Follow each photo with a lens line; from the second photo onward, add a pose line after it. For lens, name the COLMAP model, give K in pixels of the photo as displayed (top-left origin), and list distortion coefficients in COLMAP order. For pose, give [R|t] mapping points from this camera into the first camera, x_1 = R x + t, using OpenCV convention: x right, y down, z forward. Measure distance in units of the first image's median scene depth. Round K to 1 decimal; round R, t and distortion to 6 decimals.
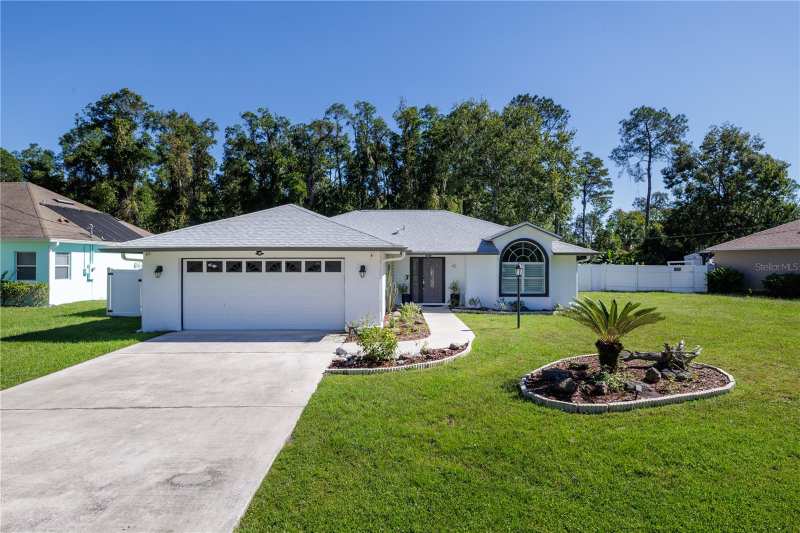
lens RADIAL K [[438.2, 0, 400.0], [0, 438.2, 266.5], [0, 0, 1]] dist [-0.004277, -0.000852]
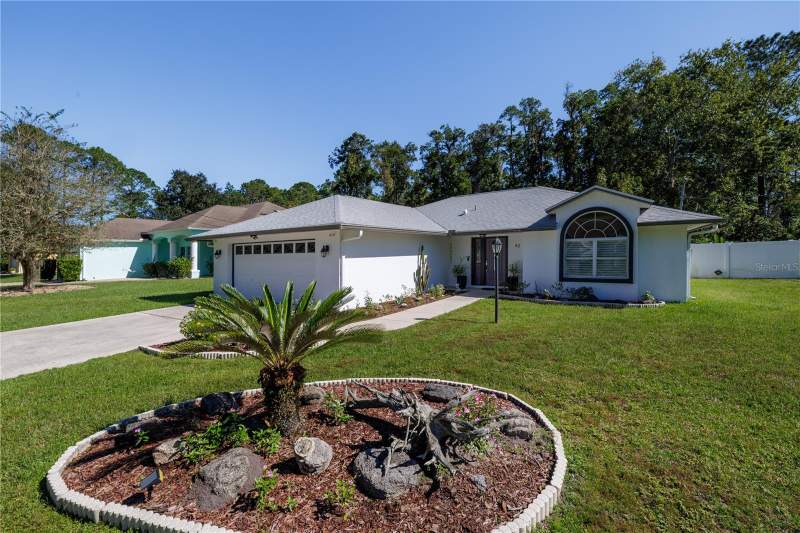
lens RADIAL K [[339.5, 0, 400.0], [0, 339.5, 266.5], [0, 0, 1]] dist [0.000779, 0.000217]
pose [[0.821764, 0.007222, -0.569782, 0.323149], [0.014687, 0.999319, 0.033850, 0.014331], [0.569638, -0.036185, 0.821099, 0.287720]]
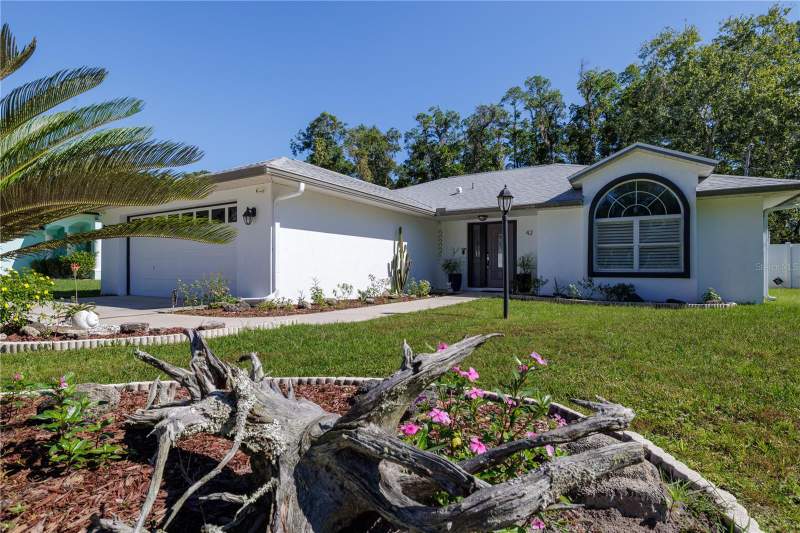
lens RADIAL K [[408.1, 0, 401.8], [0, 408.1, 271.9], [0, 0, 1]] dist [-0.002416, -0.000319]
pose [[0.851202, 0.002392, -0.524833, 0.283797], [-0.005970, 0.999969, -0.005125, 0.062739], [0.524804, 0.007496, 0.851190, 0.372375]]
